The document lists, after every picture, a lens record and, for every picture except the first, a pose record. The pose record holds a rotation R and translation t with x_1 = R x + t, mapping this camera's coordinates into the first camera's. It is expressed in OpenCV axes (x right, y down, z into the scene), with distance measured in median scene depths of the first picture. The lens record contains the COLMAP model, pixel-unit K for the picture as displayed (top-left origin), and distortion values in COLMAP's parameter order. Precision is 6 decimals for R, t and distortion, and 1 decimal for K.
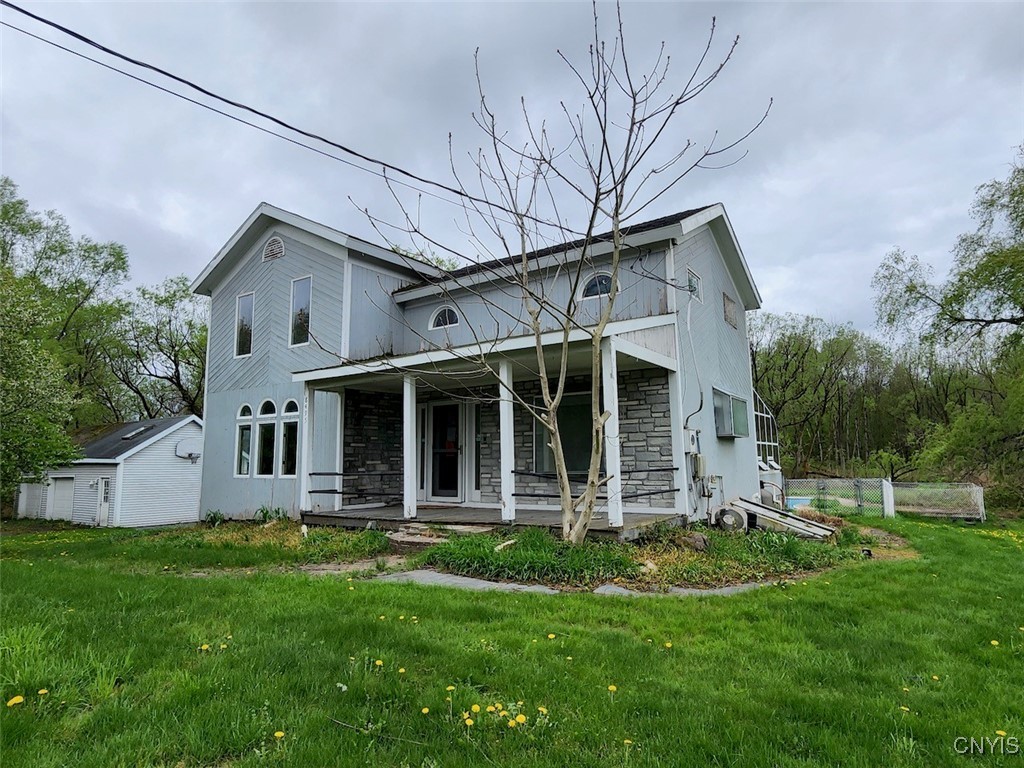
lens RADIAL K [[586.0, 0, 512.5], [0, 586.0, 382.6], [0, 0, 1]] dist [0.008611, 0.001139]
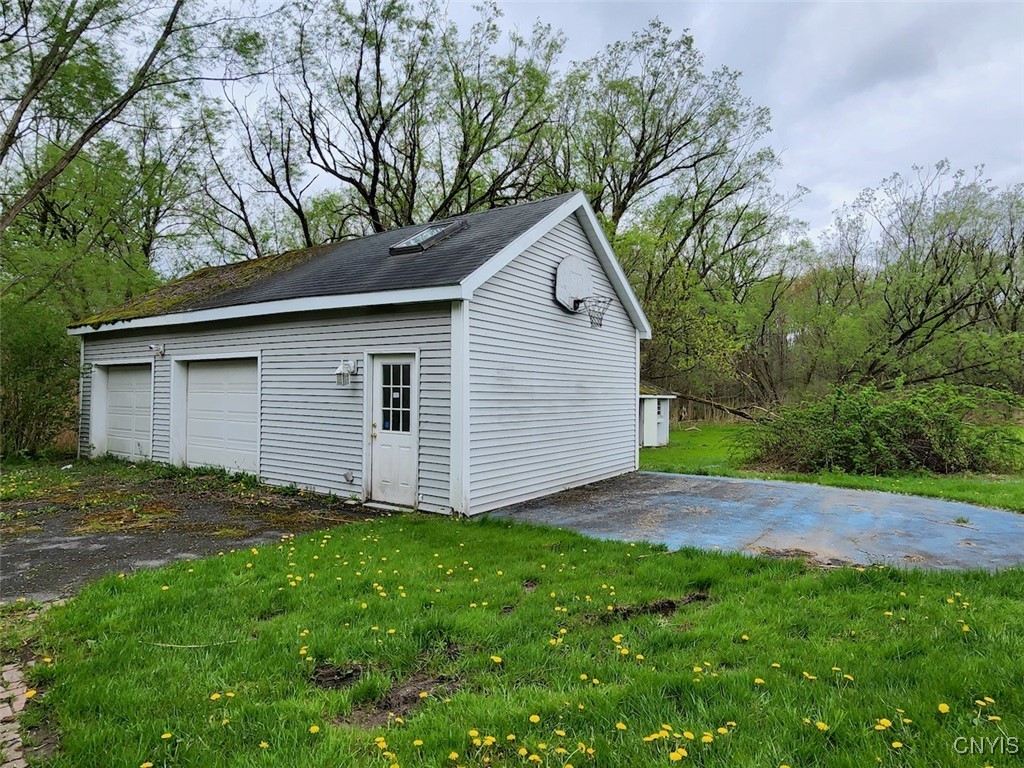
lens RADIAL K [[586.0, 0, 511.4], [0, 586.0, 384.4], [0, 0, 1]] dist [0.008611, 0.001139]
pose [[0.999617, 0.027440, -0.003635, -0.559008], [-0.026802, 0.992342, 0.120574, 0.123634], [0.006916, -0.120431, 0.992698, 0.612423]]
